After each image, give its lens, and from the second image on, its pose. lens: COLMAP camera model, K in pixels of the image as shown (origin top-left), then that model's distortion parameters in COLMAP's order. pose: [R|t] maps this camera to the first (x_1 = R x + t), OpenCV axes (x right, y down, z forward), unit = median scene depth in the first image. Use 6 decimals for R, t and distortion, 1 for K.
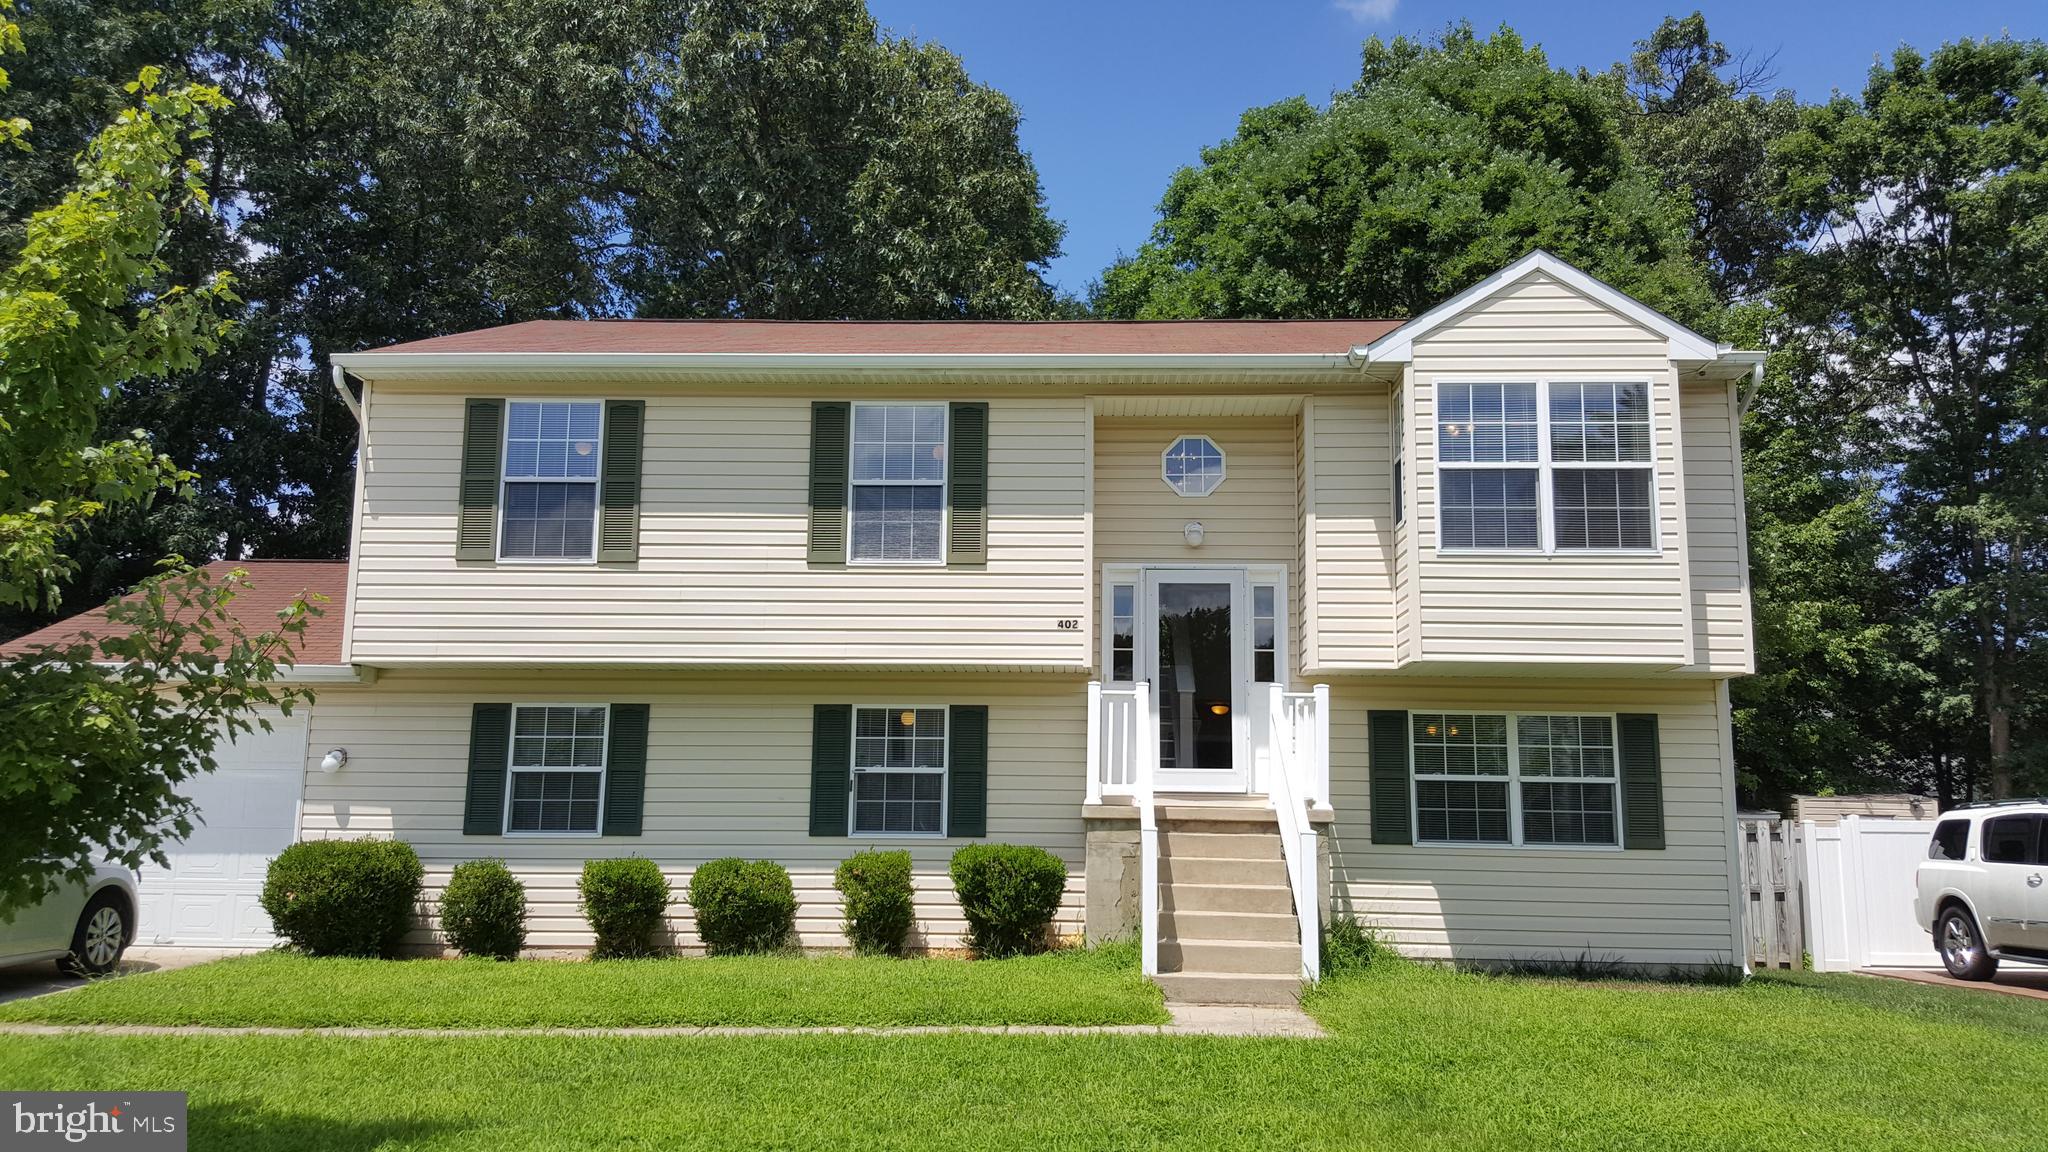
lens RADIAL K [[1496.9, 0, 1024.0], [0, 1496.9, 576.0], [0, 0, 1]] dist [0.060758, 0.000285]
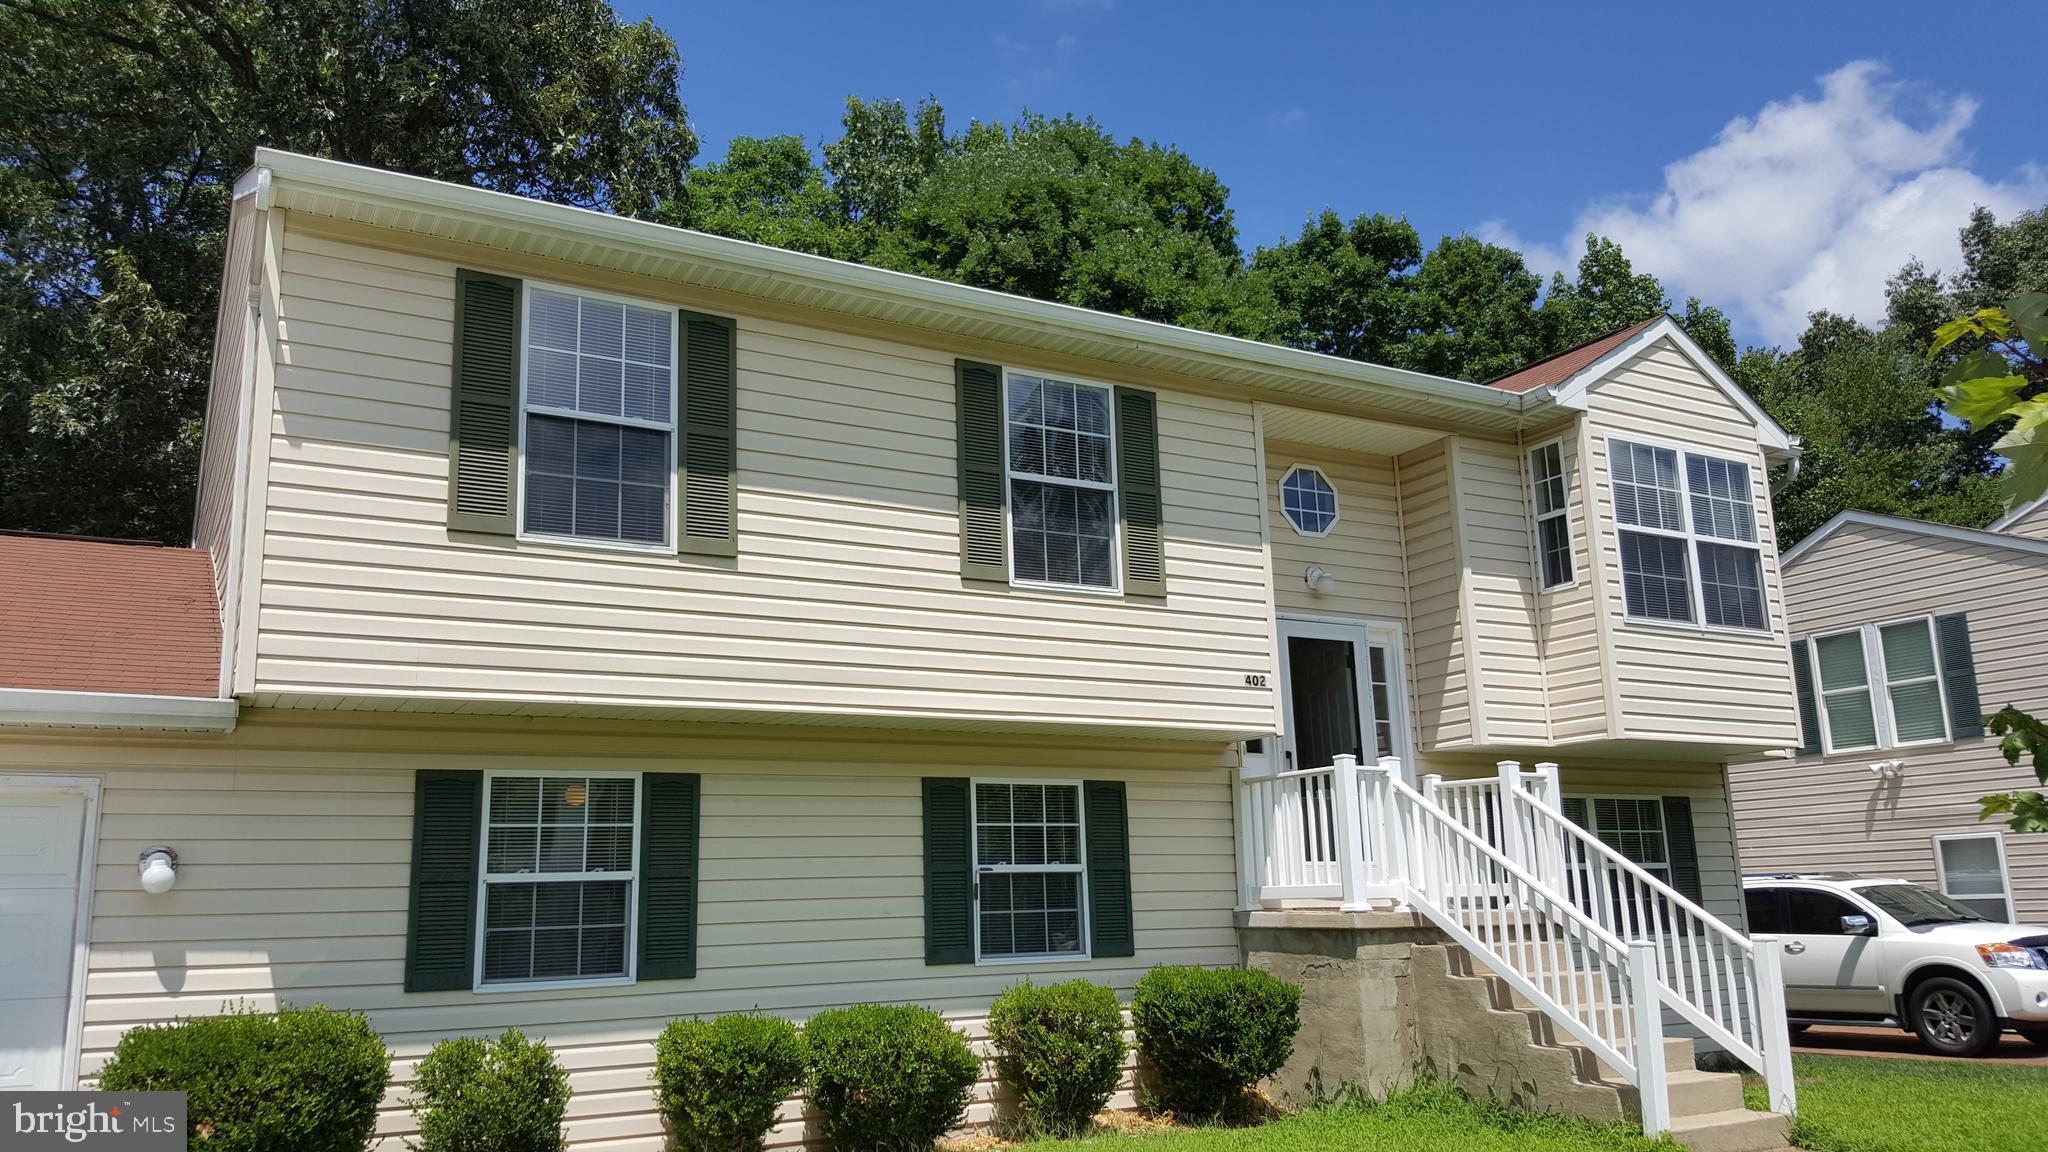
lens RADIAL K [[1549.2, 0, 977.6], [0, 1549.2, 567.0], [0, 0, 1]] dist [0.140173, -0.248274]
pose [[0.853797, 0.082085, 0.514094, -0.516261], [-0.051072, 0.995935, -0.074200, 0.040155], [-0.518095, 0.037096, 0.854519, 0.355432]]
